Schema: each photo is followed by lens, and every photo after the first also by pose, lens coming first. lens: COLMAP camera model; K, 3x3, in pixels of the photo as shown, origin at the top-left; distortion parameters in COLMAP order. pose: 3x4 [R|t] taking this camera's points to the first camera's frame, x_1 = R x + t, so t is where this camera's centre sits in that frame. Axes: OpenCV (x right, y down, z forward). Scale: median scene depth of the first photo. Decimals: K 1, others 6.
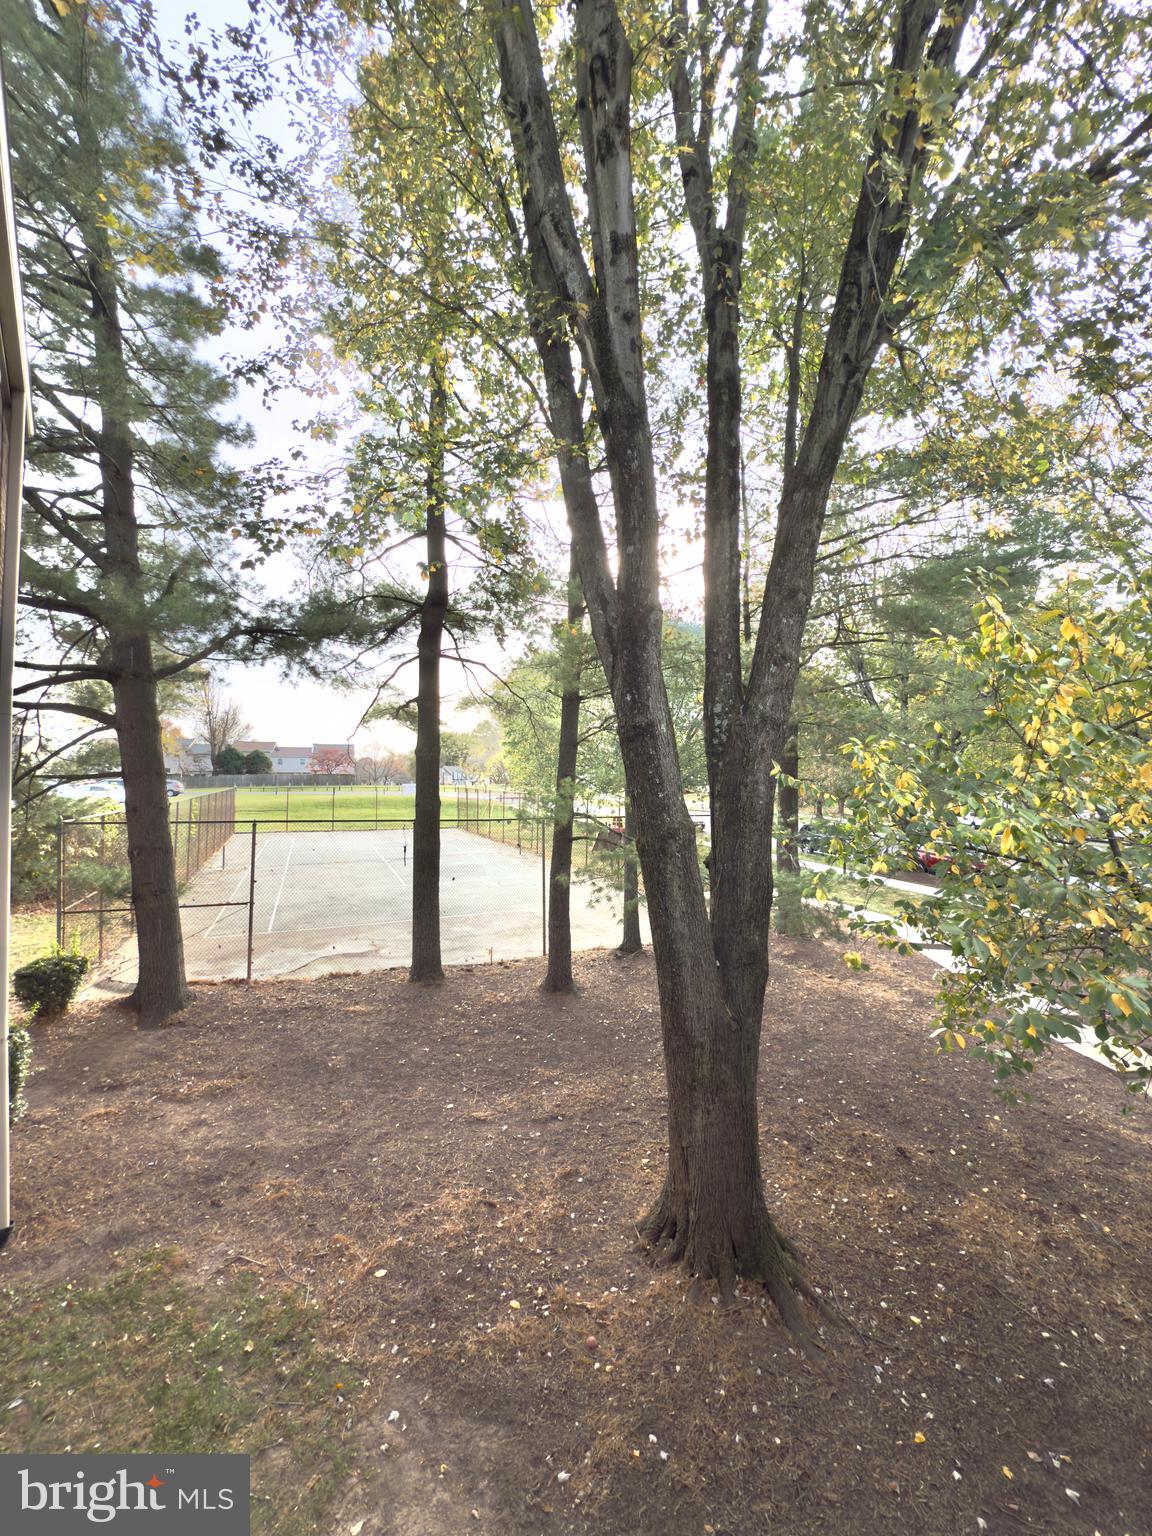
lens RADIAL K [[612.0, 0, 577.0], [0, 612.0, 768.1], [0, 0, 1]] dist [0.000069, 0.000582]
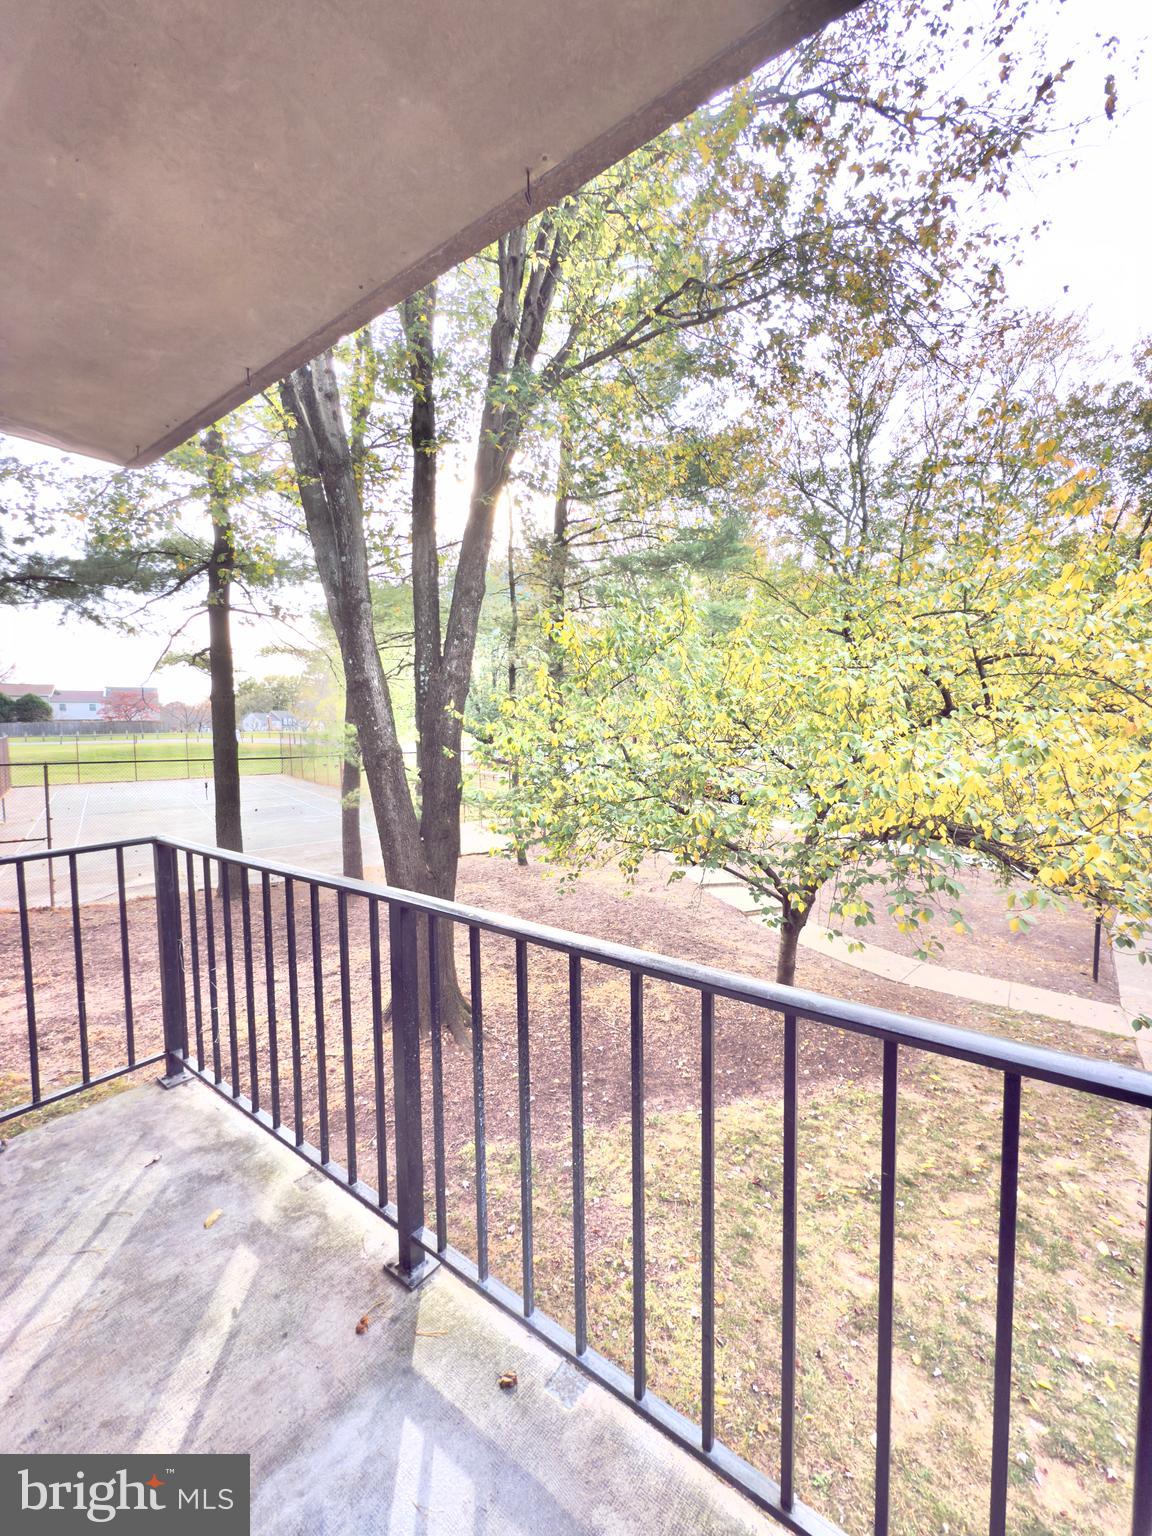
lens RADIAL K [[612.0, 0, 575.6], [0, 612.0, 768.7], [0, 0, 1]] dist [0.000069, 0.000582]
pose [[0.970306, -0.034630, 0.239390, 0.087726], [0.011546, 0.995201, 0.097167, 0.000534], [-0.241606, -0.091517, 0.966049, -0.193601]]
